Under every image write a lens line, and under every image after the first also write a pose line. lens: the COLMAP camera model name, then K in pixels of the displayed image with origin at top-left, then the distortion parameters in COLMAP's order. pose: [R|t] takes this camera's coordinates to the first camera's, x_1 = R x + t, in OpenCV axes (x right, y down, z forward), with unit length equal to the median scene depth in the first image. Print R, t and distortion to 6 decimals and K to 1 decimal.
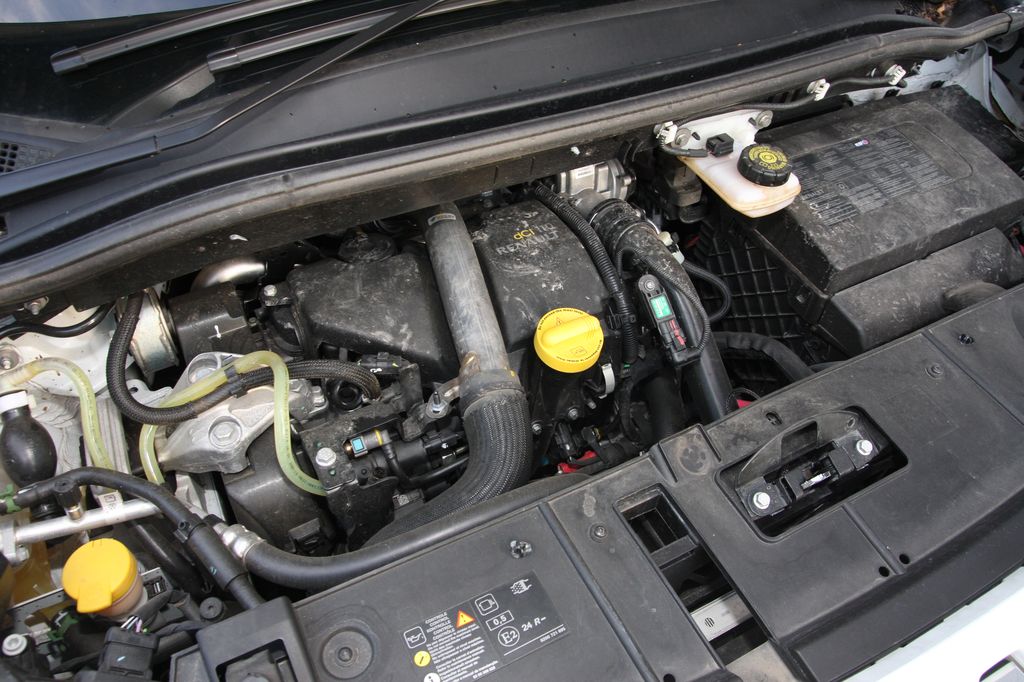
lens RADIAL K [[810.0, 0, 502.6], [0, 810.0, 355.6], [0, 0, 1]] dist [-0.155474, 0.151428]
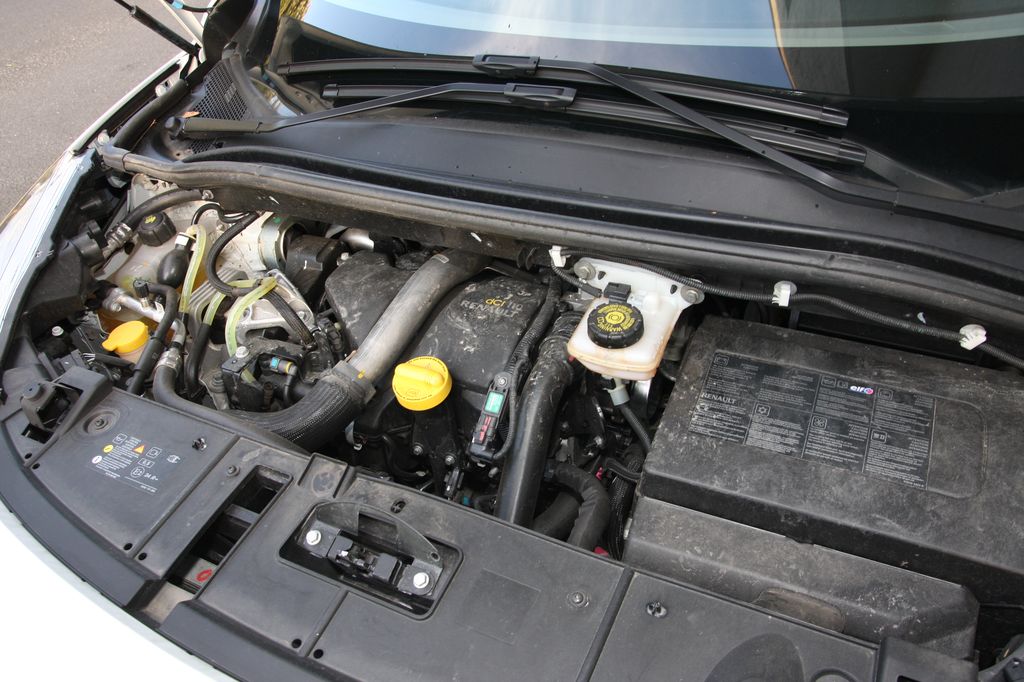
lens RADIAL K [[810.0, 0, 502.6], [0, 810.0, 355.6], [0, 0, 1]] dist [-0.155474, 0.151428]
pose [[0.570504, 0.449206, -0.687560, 0.940038], [-0.499608, 0.854271, 0.143574, -0.281167], [0.651856, 0.261601, 0.711792, 0.230419]]
